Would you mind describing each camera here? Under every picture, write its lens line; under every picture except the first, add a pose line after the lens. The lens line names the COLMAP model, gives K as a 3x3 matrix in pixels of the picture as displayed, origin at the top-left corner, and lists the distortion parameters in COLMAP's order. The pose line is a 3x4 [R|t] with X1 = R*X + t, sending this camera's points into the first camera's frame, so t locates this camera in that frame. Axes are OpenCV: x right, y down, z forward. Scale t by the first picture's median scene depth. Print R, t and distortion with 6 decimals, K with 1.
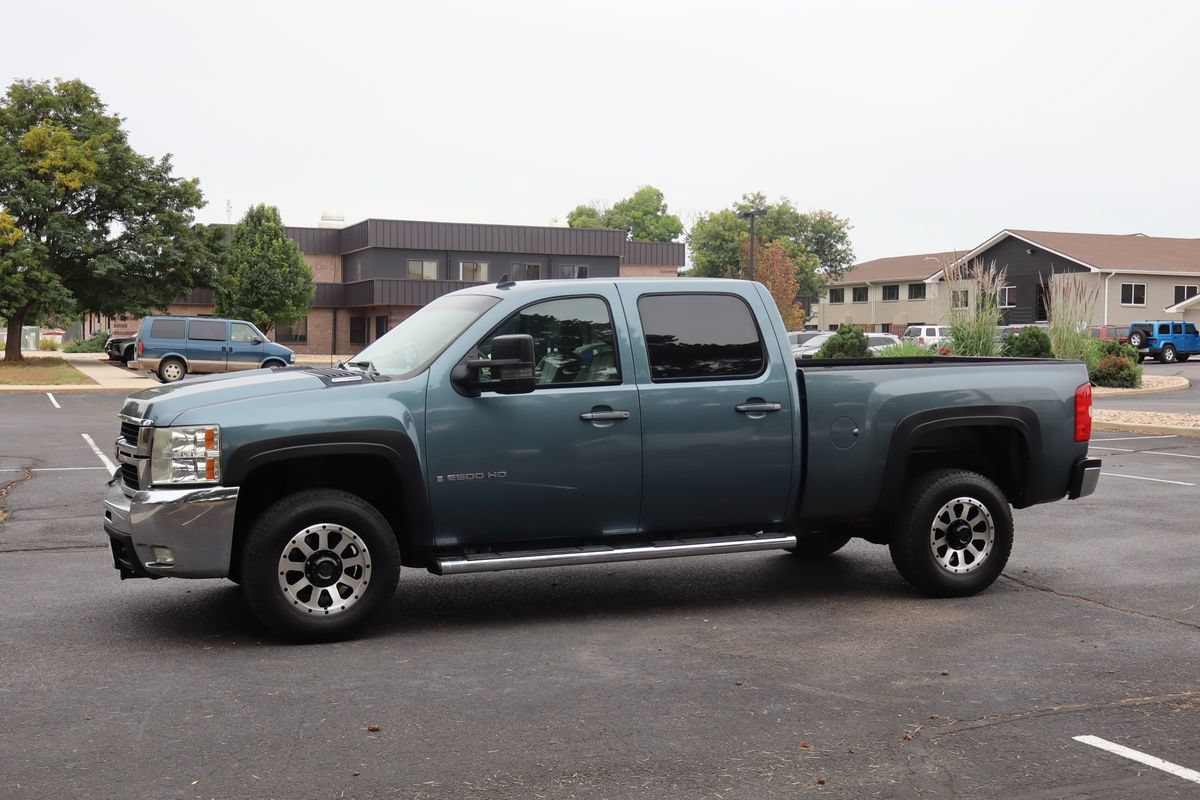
lens RADIAL K [[1430.8, 0, 597.2], [0, 1430.8, 403.0], [0, 0, 1]] dist [-0.005890, 0.000000]
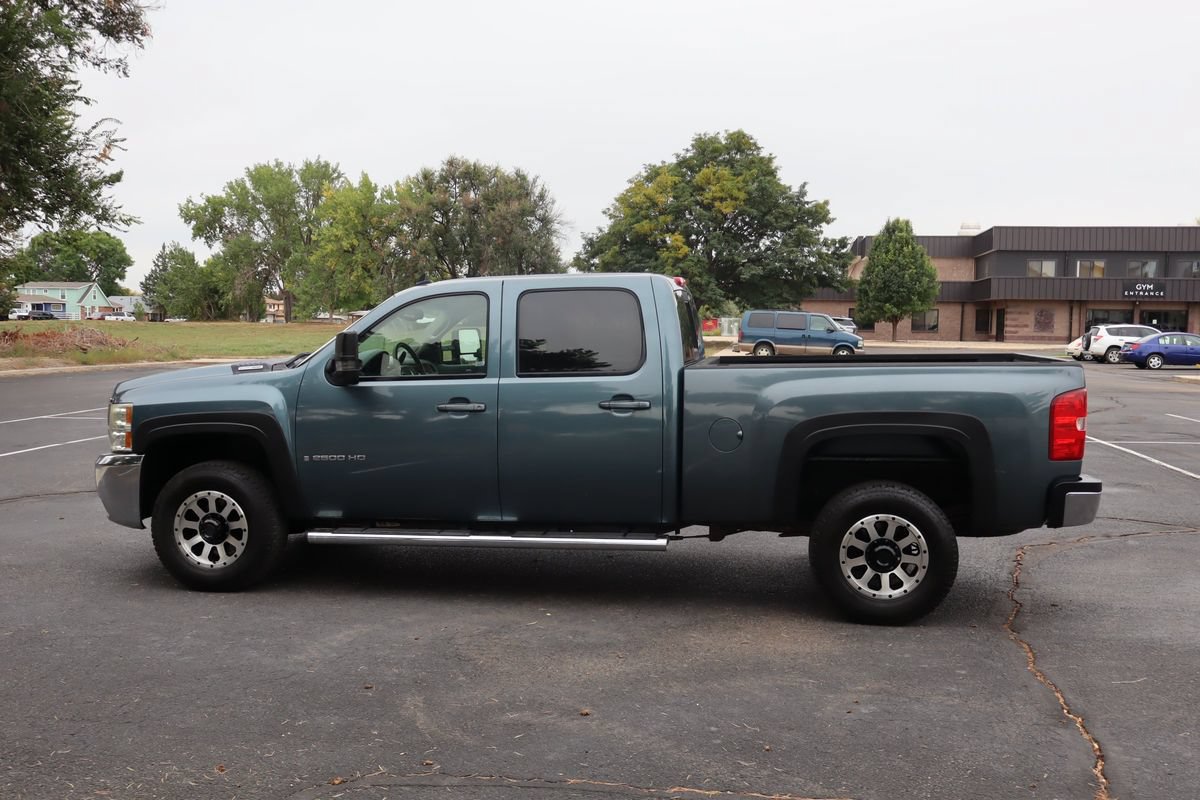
lens RADIAL K [[1128.6, 0, 598.6], [0, 1128.6, 390.0], [0, 0, 1]] dist [0.010189, 0.000000]
pose [[0.855088, 0.030963, -0.517558, 0.461848], [-0.025443, 0.999518, 0.017761, -0.018970], [0.517859, -0.002019, 0.855464, 0.306021]]
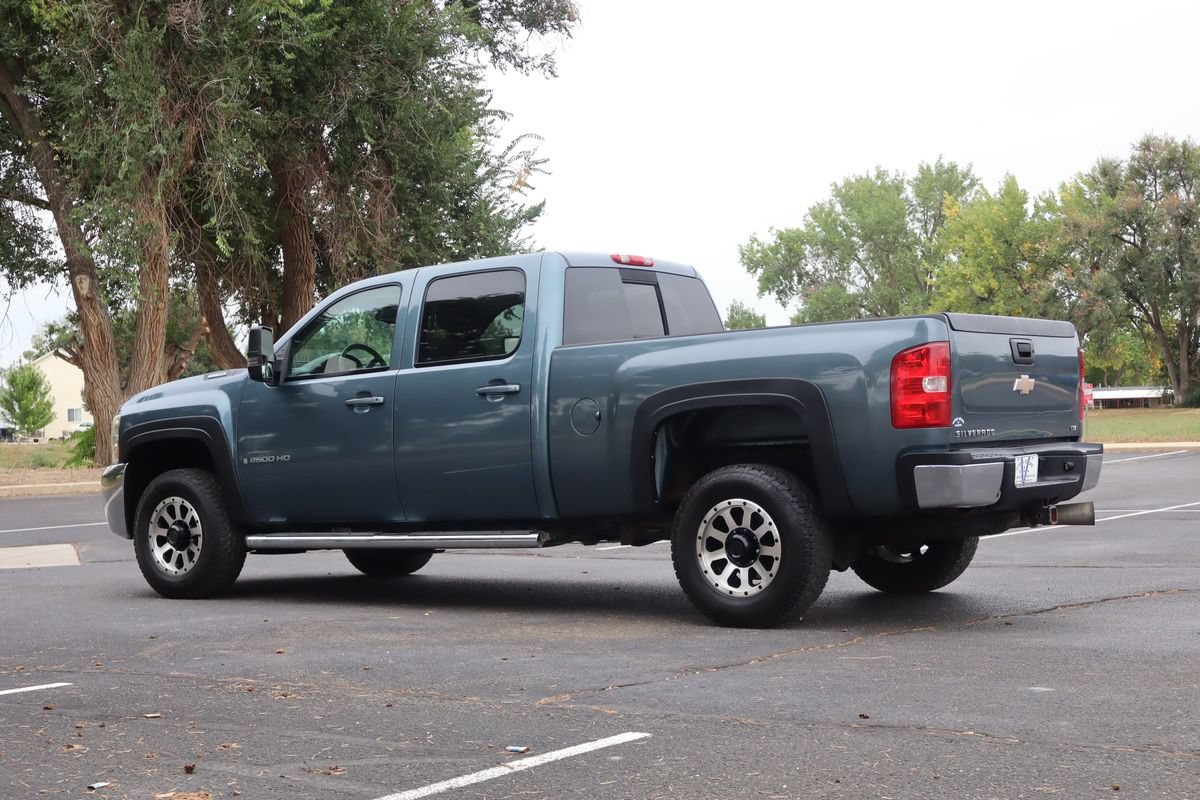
lens RADIAL K [[1819.7, 0, 598.1], [0, 1819.7, 405.4], [0, 0, 1]] dist [-0.013577, 0.000000]
pose [[0.538151, -0.030651, -0.842291, 1.045744], [-0.006965, 0.999143, -0.040809, 0.055721], [0.842819, 0.027827, 0.537477, 0.399266]]
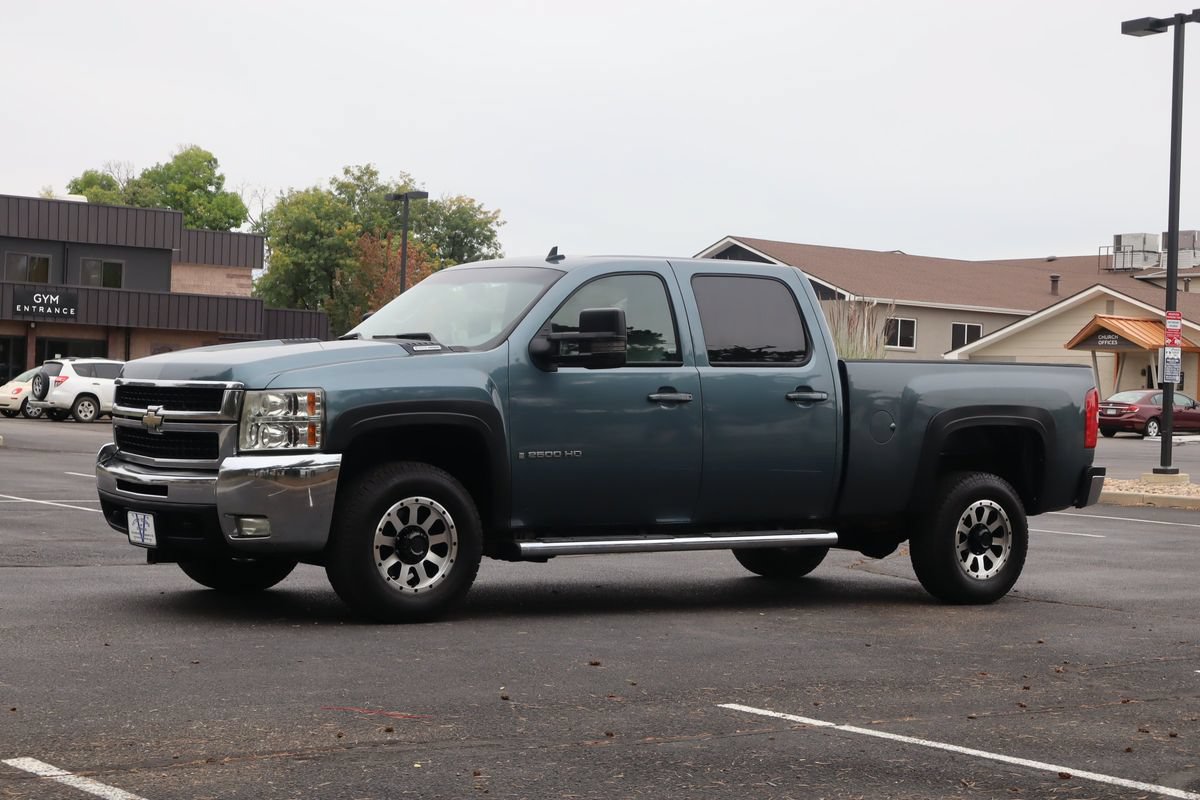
lens RADIAL K [[2192.0, 0, 602.7], [0, 2192.0, 397.1], [0, 0, 1]] dist [0.008652, 0.000000]
pose [[0.970105, 0.028724, 0.240981, -0.349909], [-0.018872, 0.998893, -0.043093, 0.064805], [-0.241952, 0.037257, 0.969573, -0.370424]]
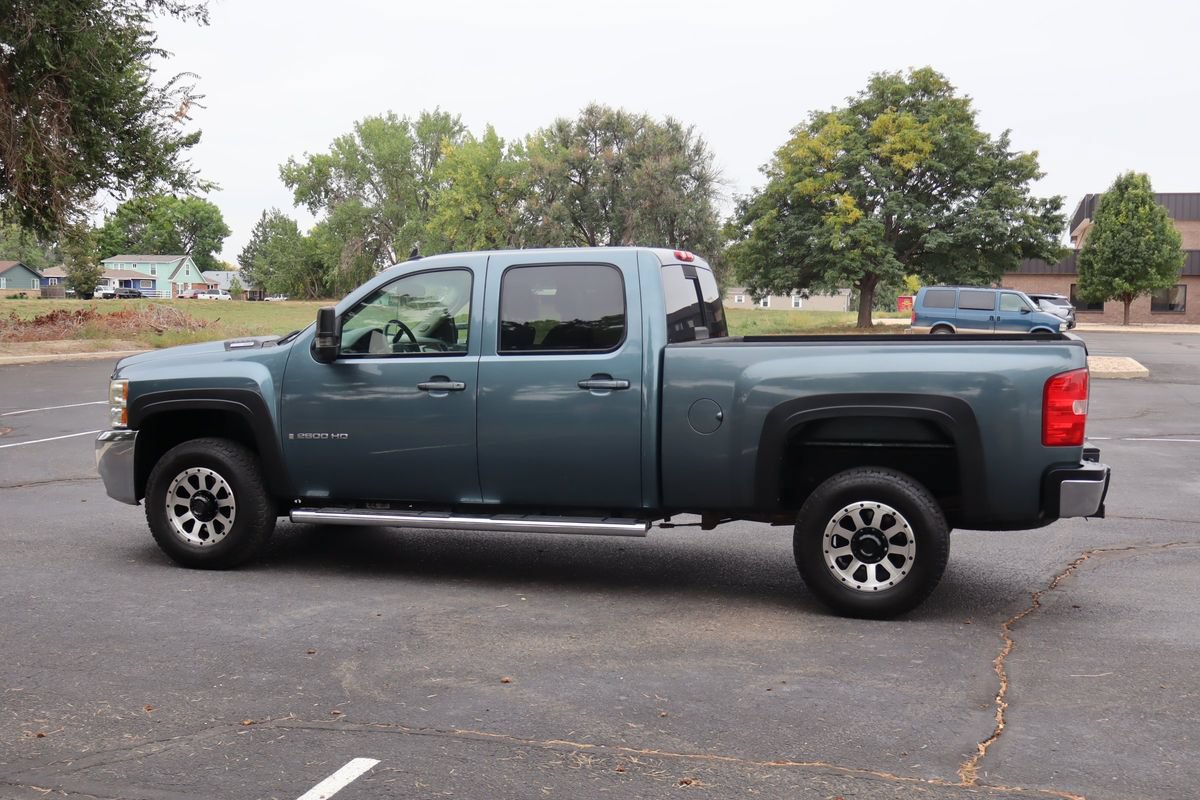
lens RADIAL K [[1363.6, 0, 595.6], [0, 1363.6, 392.5], [0, 0, 1]] dist [0.004999, 0.000000]
pose [[0.779859, 0.042006, -0.624544, 0.624018], [-0.031216, 0.999114, 0.028219, -0.015460], [0.625176, -0.002511, 0.780480, 0.272731]]
